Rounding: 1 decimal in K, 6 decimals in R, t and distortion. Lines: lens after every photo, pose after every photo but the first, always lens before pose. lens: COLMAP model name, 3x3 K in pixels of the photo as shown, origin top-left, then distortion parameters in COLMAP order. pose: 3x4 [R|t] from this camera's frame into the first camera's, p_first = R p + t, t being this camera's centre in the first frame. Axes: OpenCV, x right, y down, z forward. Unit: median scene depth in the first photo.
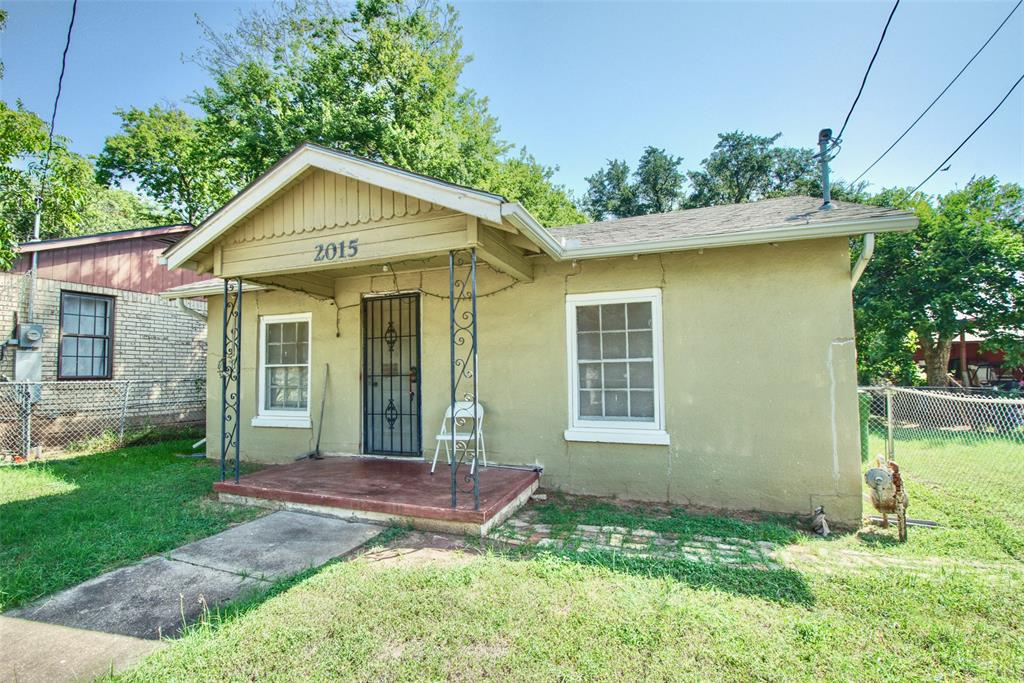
lens RADIAL K [[486.8, 0, 489.3], [0, 486.8, 344.4], [0, 0, 1]] dist [-0.000681, -0.000587]
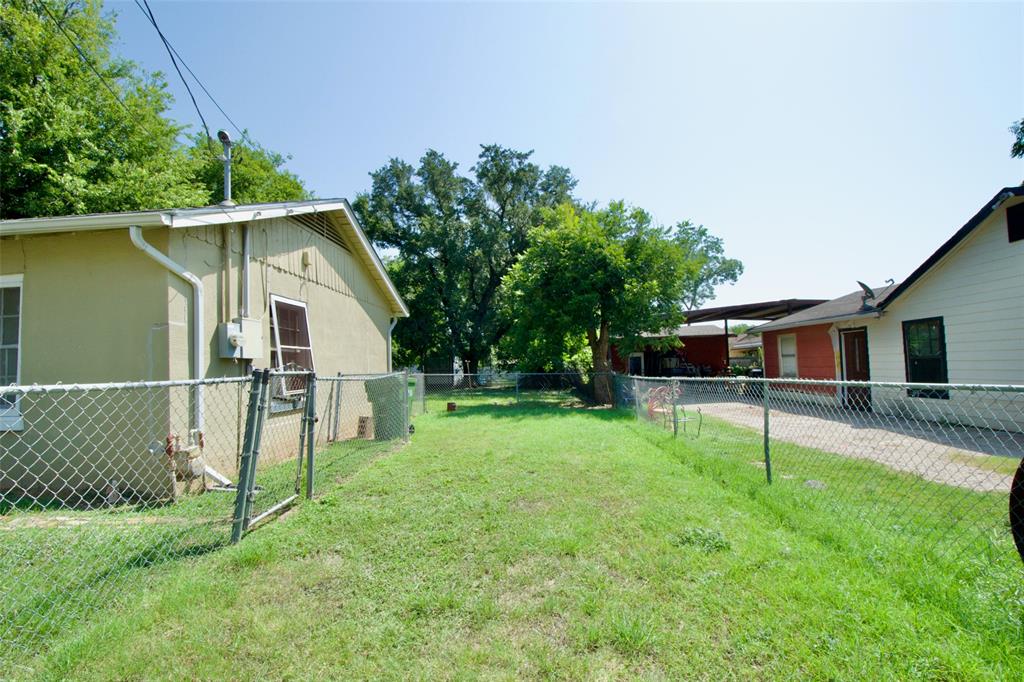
lens RADIAL K [[486.8, 0, 489.3], [0, 486.8, 343.9], [0, 0, 1]] dist [-0.000681, -0.000587]
pose [[0.952367, -0.000802, 0.304954, 0.136870], [-0.001409, 0.999974, 0.007030, 0.002998], [-0.304951, -0.007125, 0.952341, -0.033663]]
